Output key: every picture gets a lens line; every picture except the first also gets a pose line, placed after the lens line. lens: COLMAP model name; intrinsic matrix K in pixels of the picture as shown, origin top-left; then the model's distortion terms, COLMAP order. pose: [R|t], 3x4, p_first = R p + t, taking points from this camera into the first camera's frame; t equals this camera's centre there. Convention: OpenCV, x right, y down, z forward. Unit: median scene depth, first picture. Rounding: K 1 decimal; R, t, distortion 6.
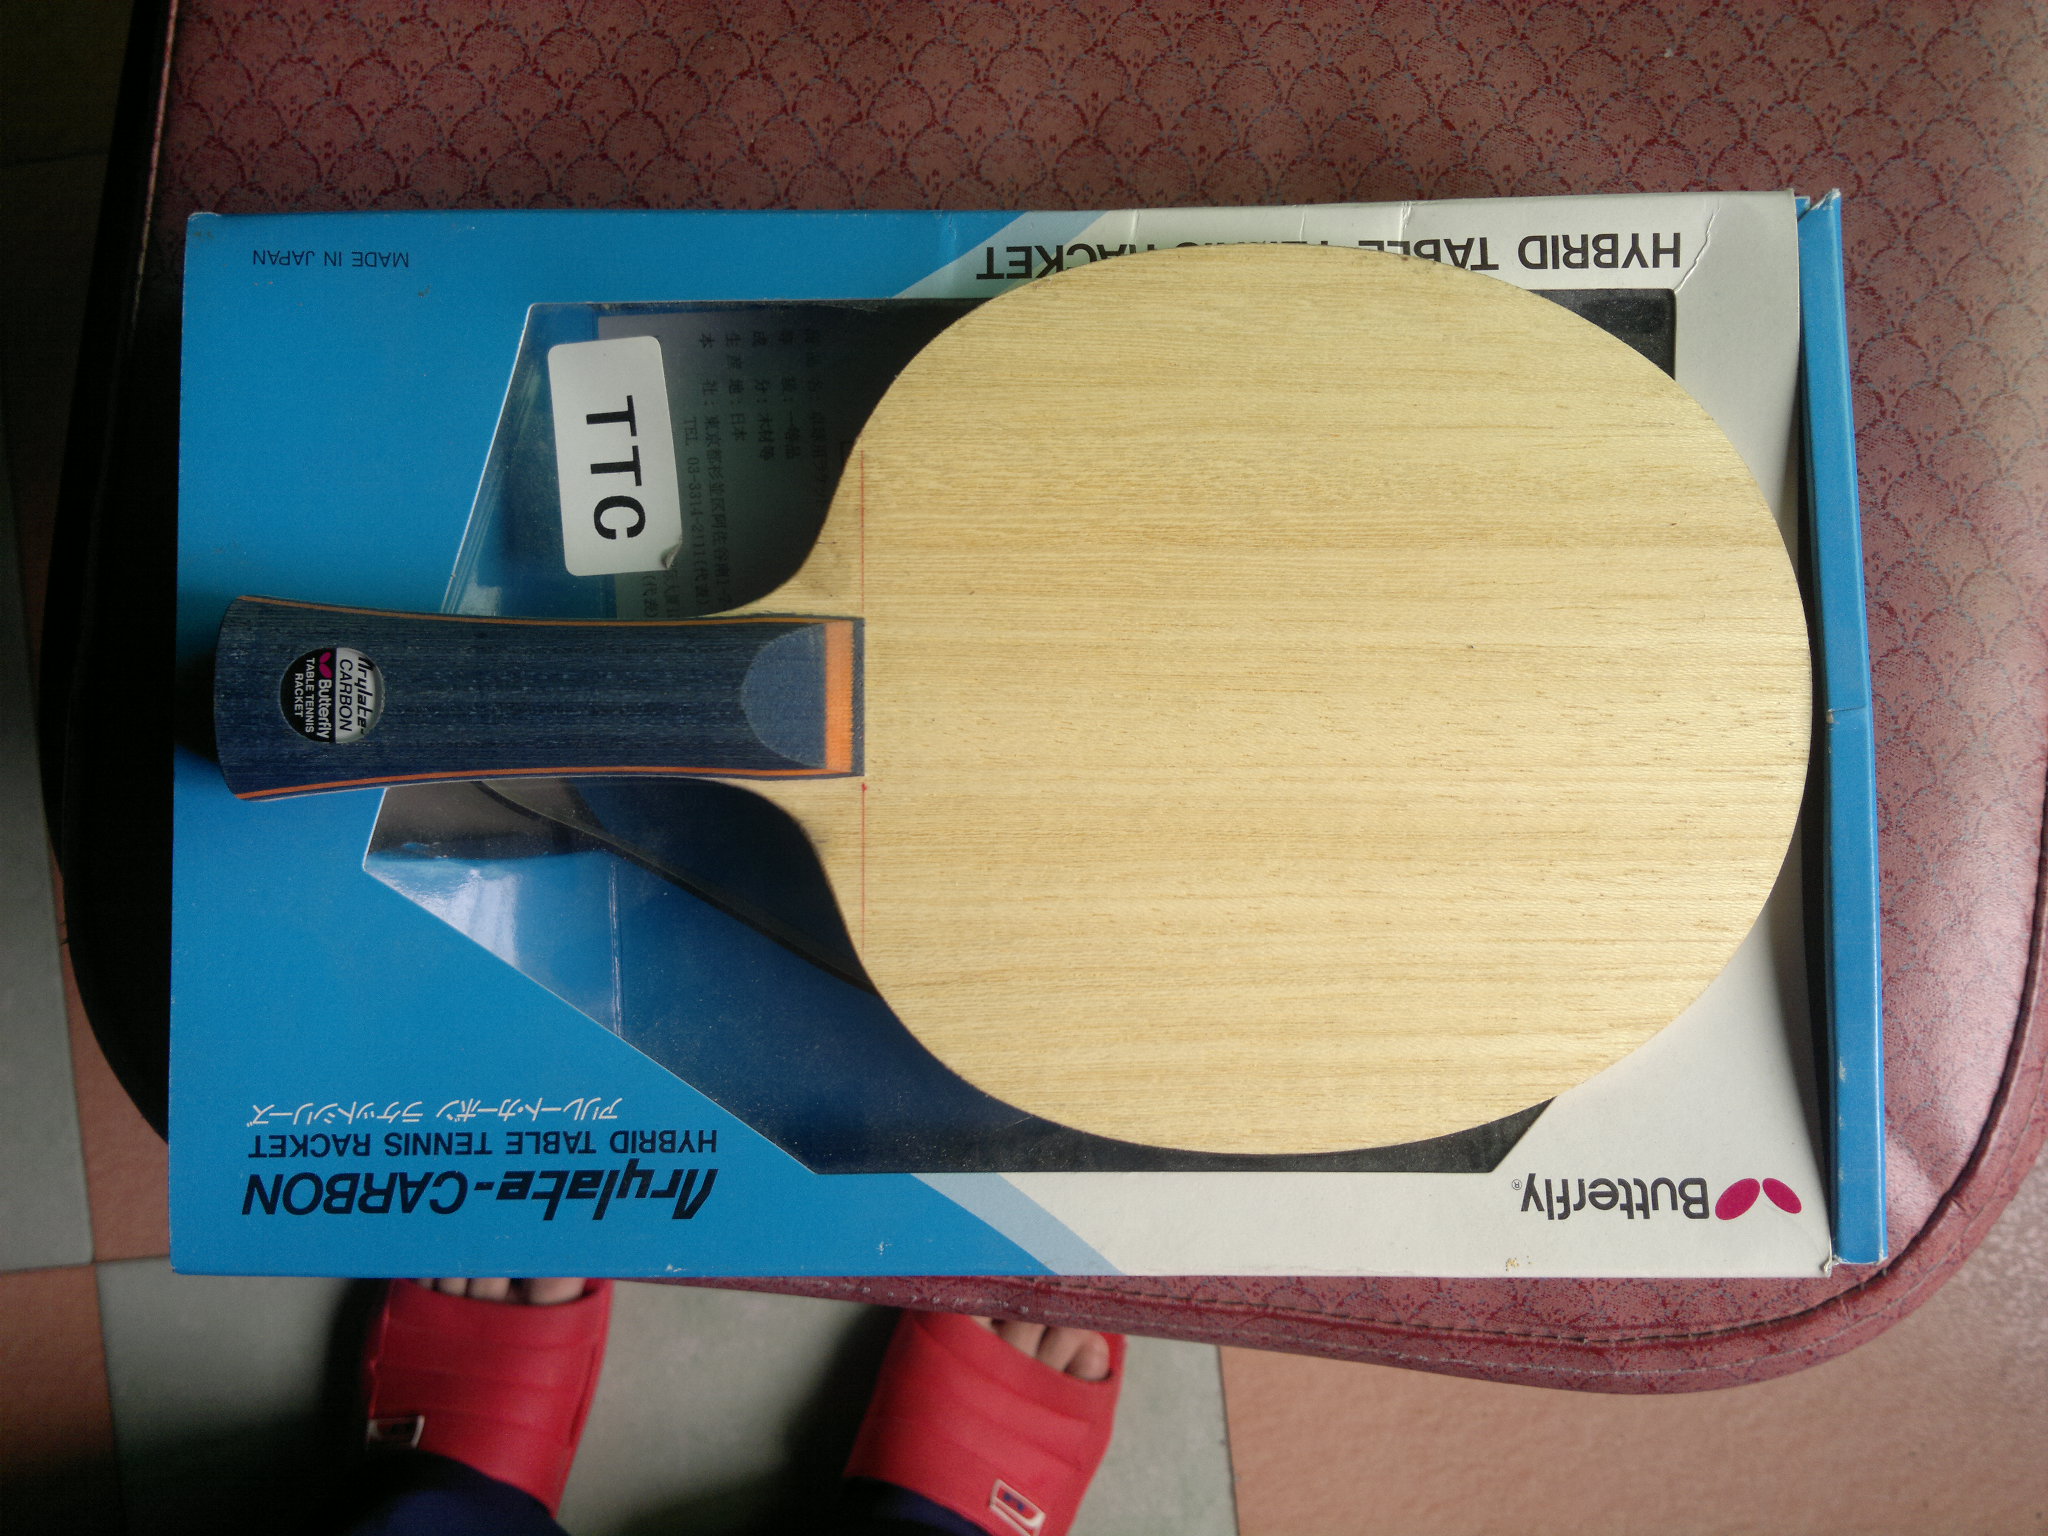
lens RADIAL K [[1767.3, 0, 1051.9], [0, 1767.3, 726.1], [0, 0, 1]] dist [0.063296, -0.141529]
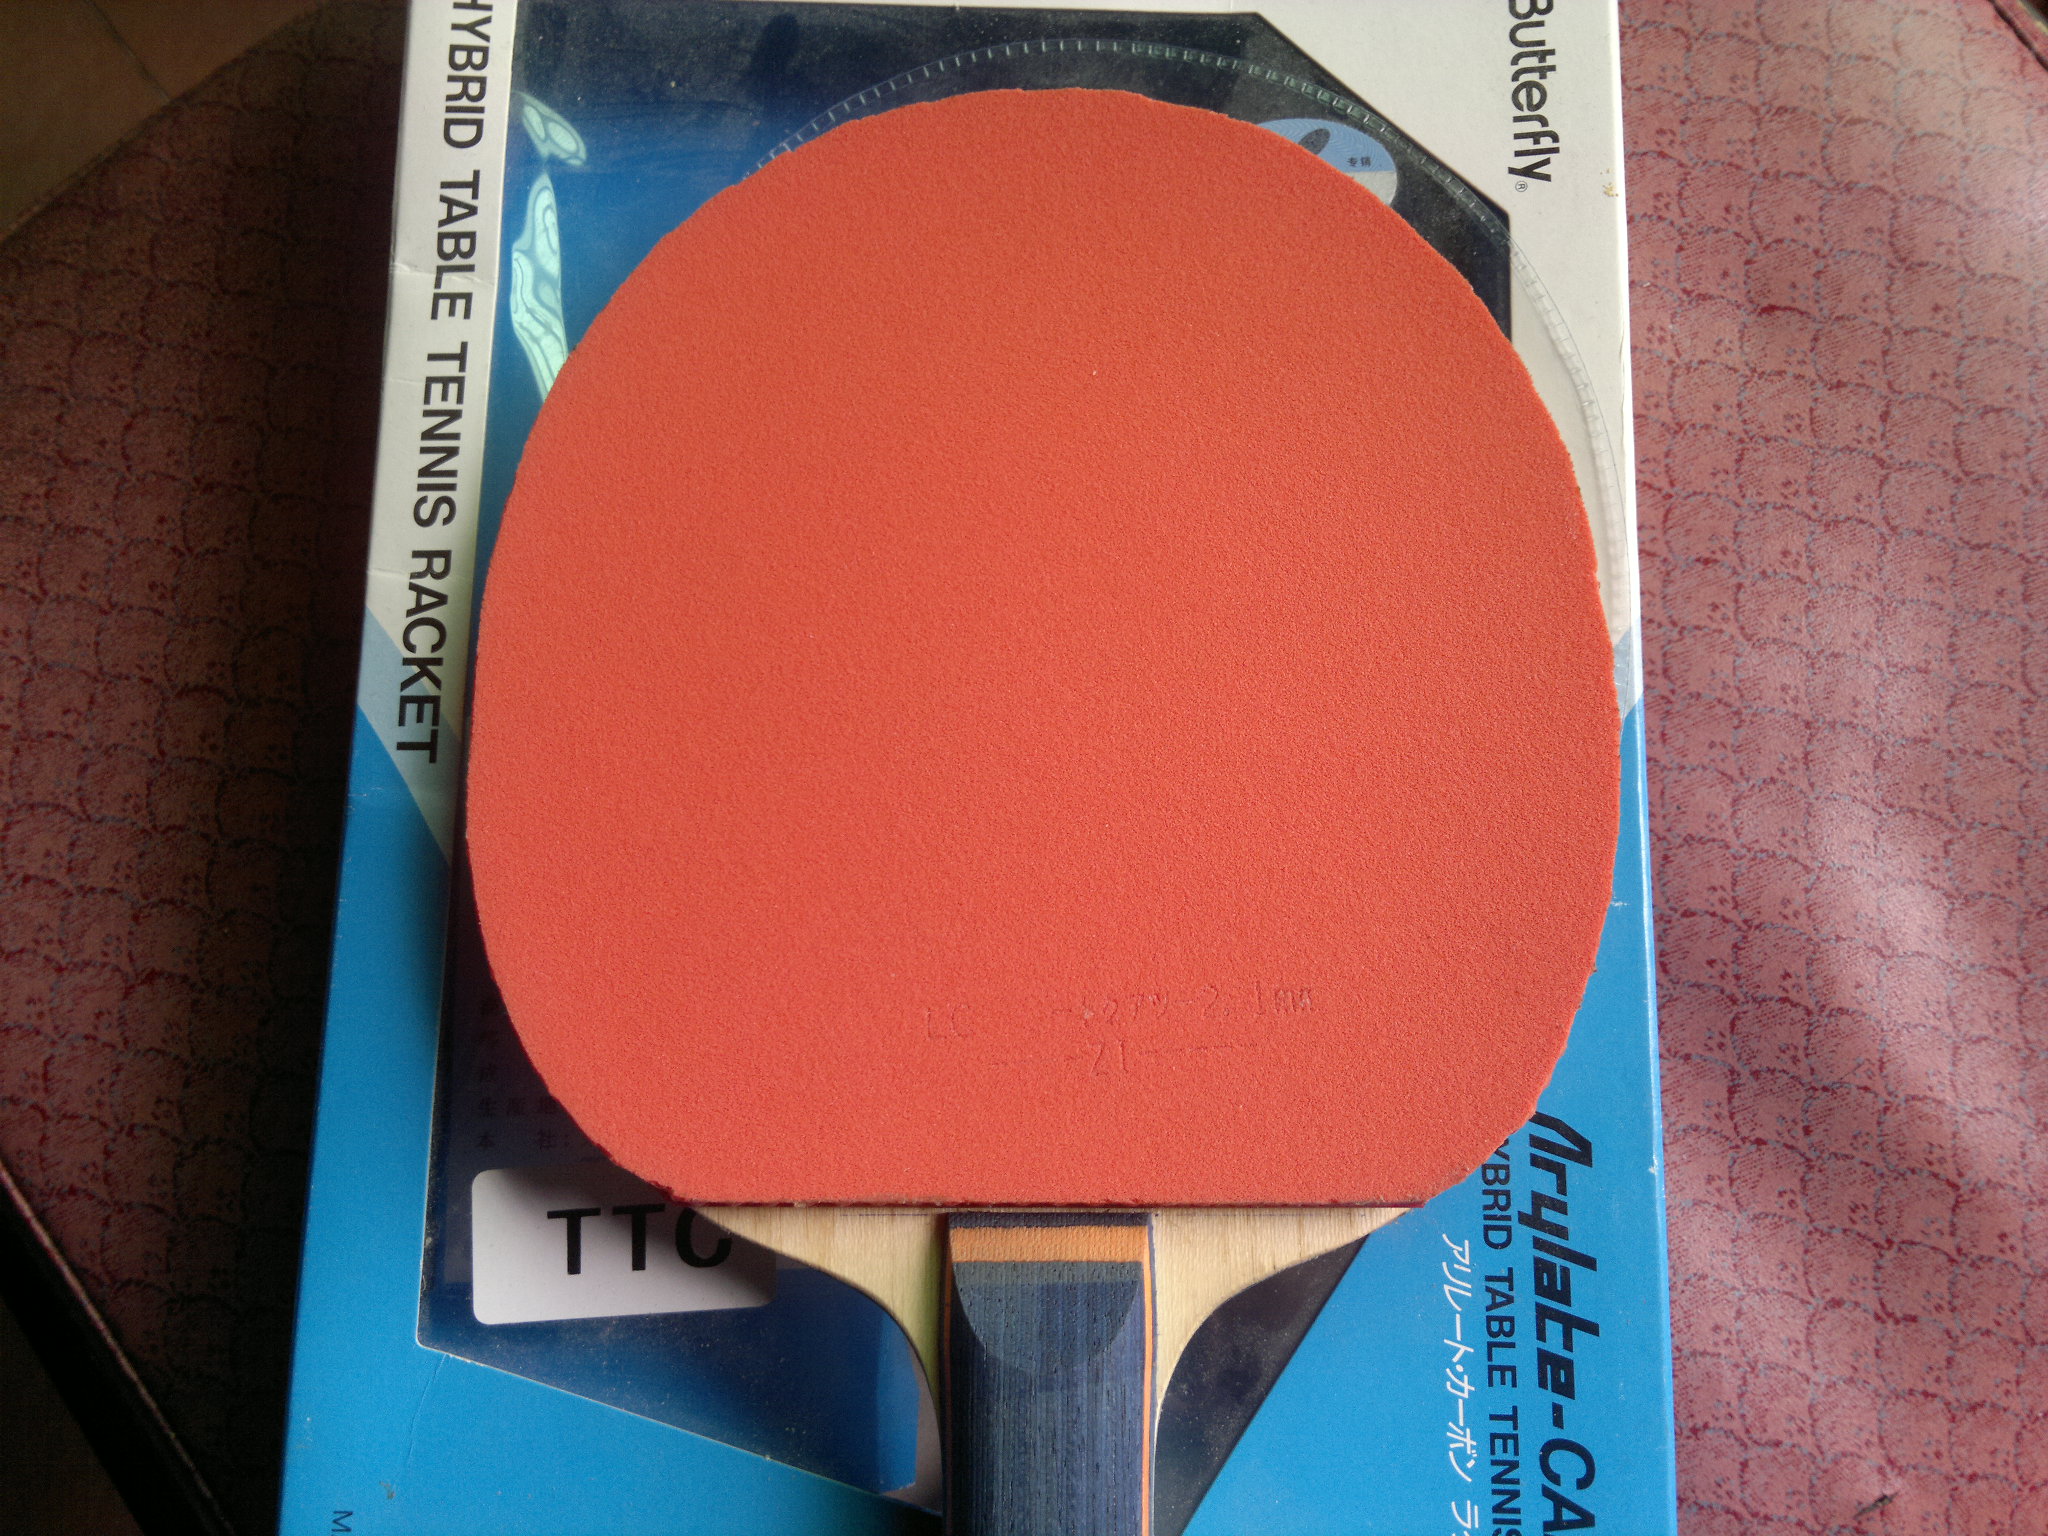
lens RADIAL K [[1786.8, 0, 1050.6], [0, 1786.8, 713.5], [0, 0, 1]] dist [0.045976, -0.125676]
pose [[0.023186, -0.980080, 0.197246, -0.177032], [0.998503, 0.032478, 0.044001, -0.008001], [-0.049531, 0.195931, 0.979366, 0.179794]]
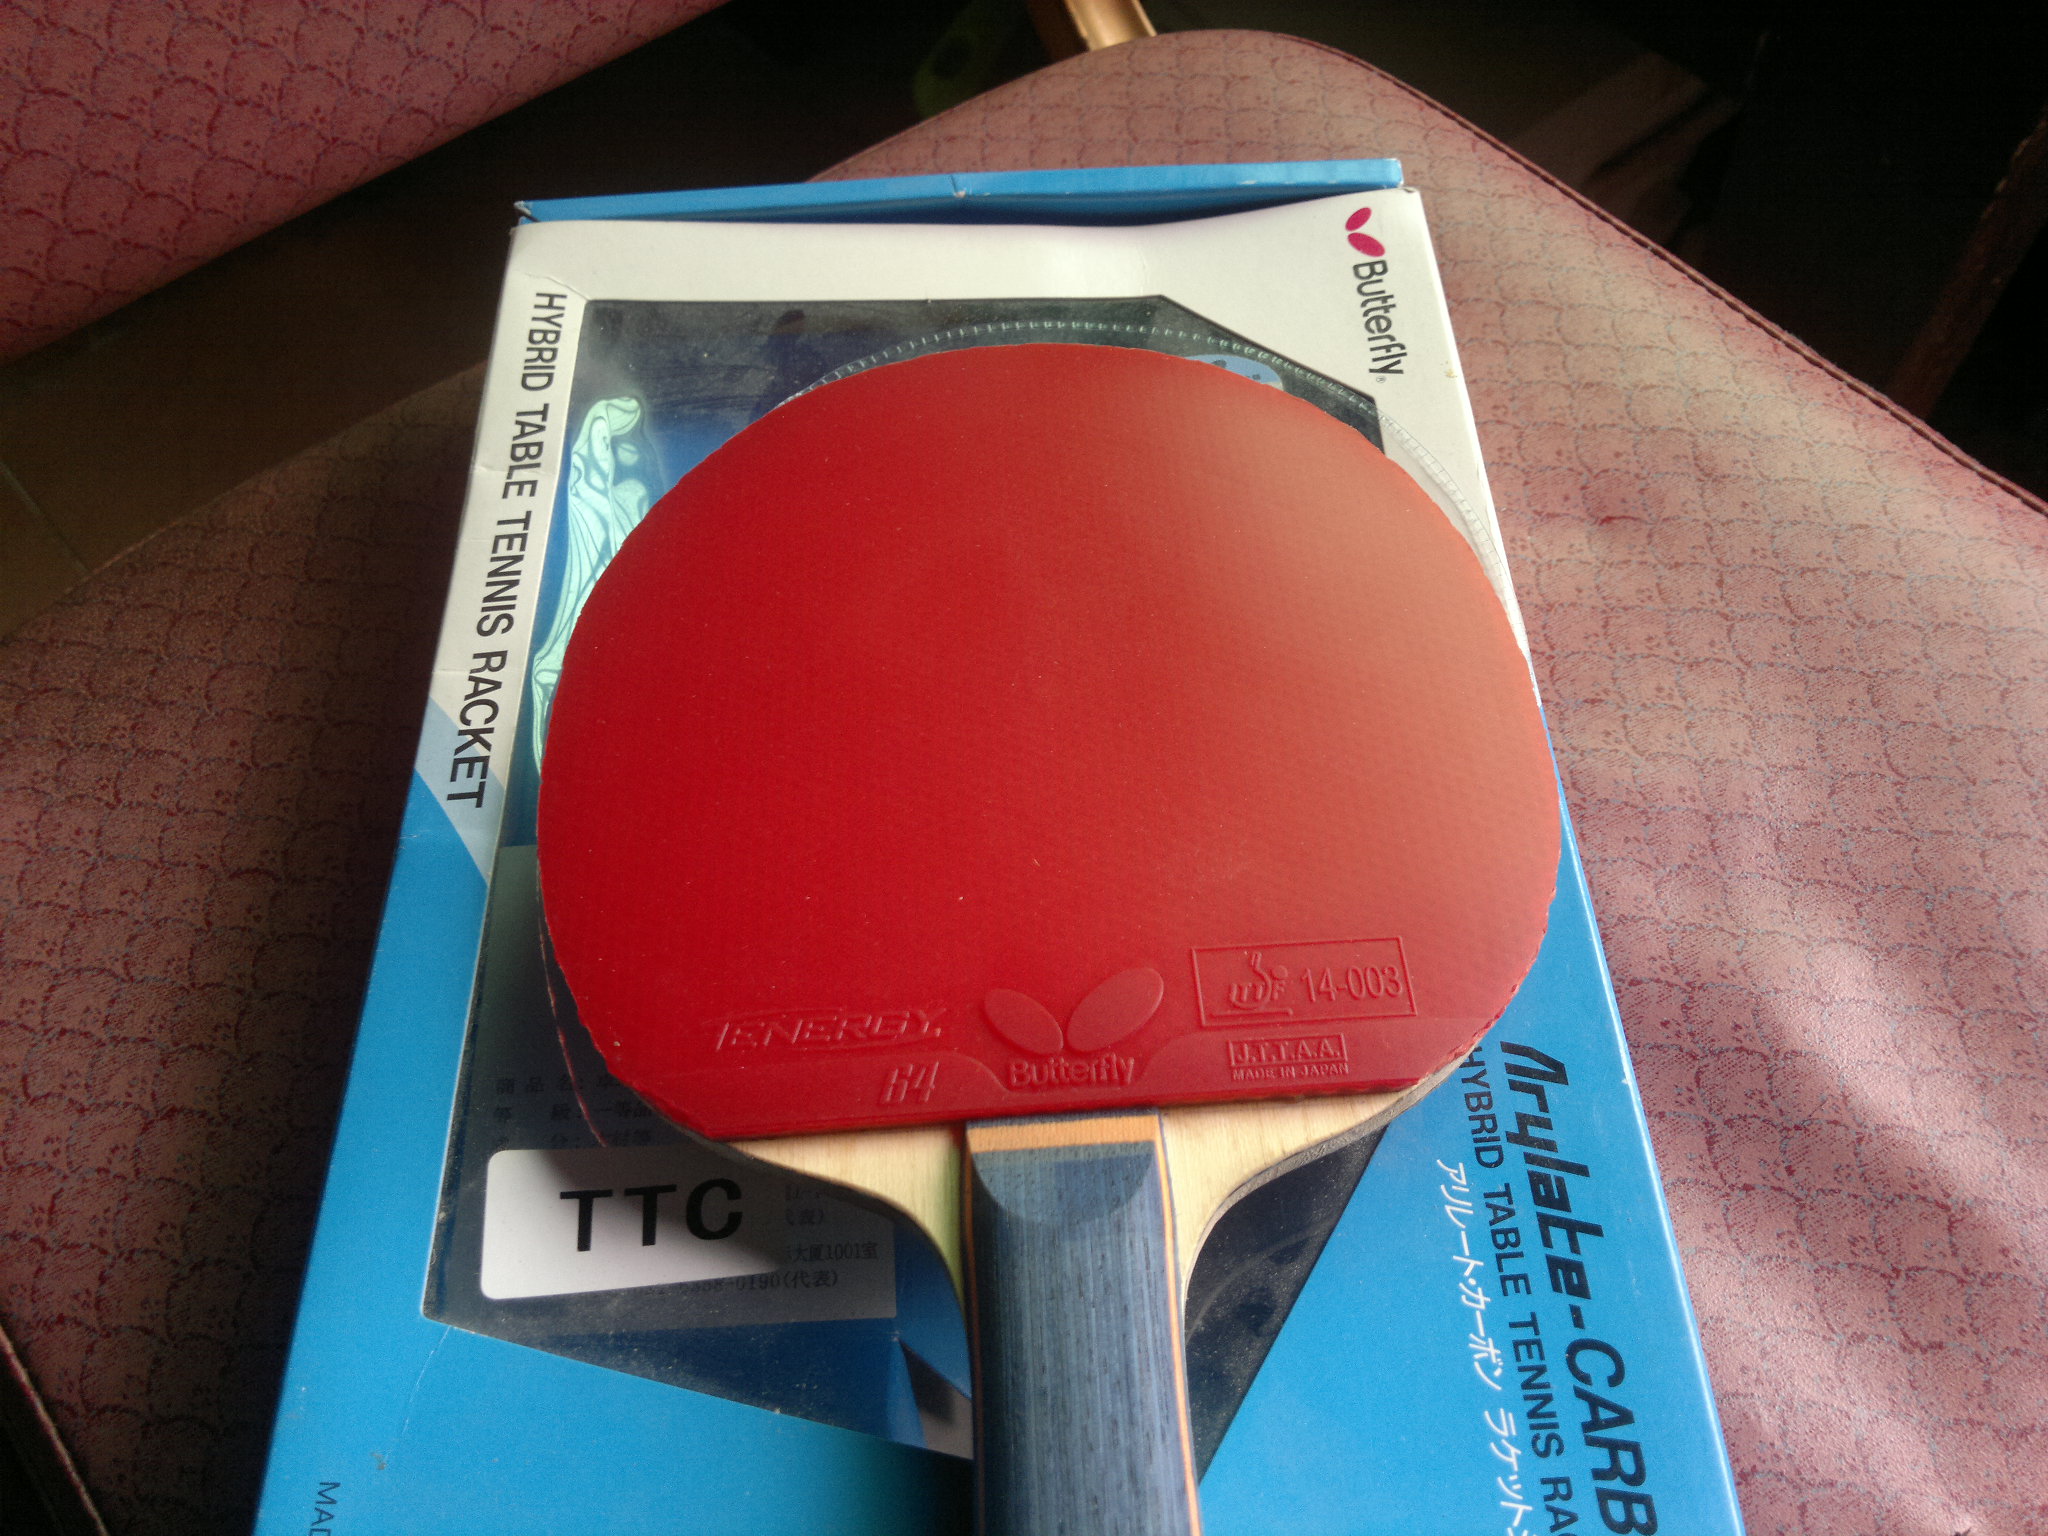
lens RADIAL K [[1763.6, 0, 1050.3], [0, 1763.6, 728.9], [0, 0, 1]] dist [0.051451, -0.120893]
pose [[-0.034122, -0.805411, 0.591734, -0.559907], [0.998381, -0.000515, 0.056871, -0.013643], [-0.045500, 0.592717, 0.804125, 0.238177]]
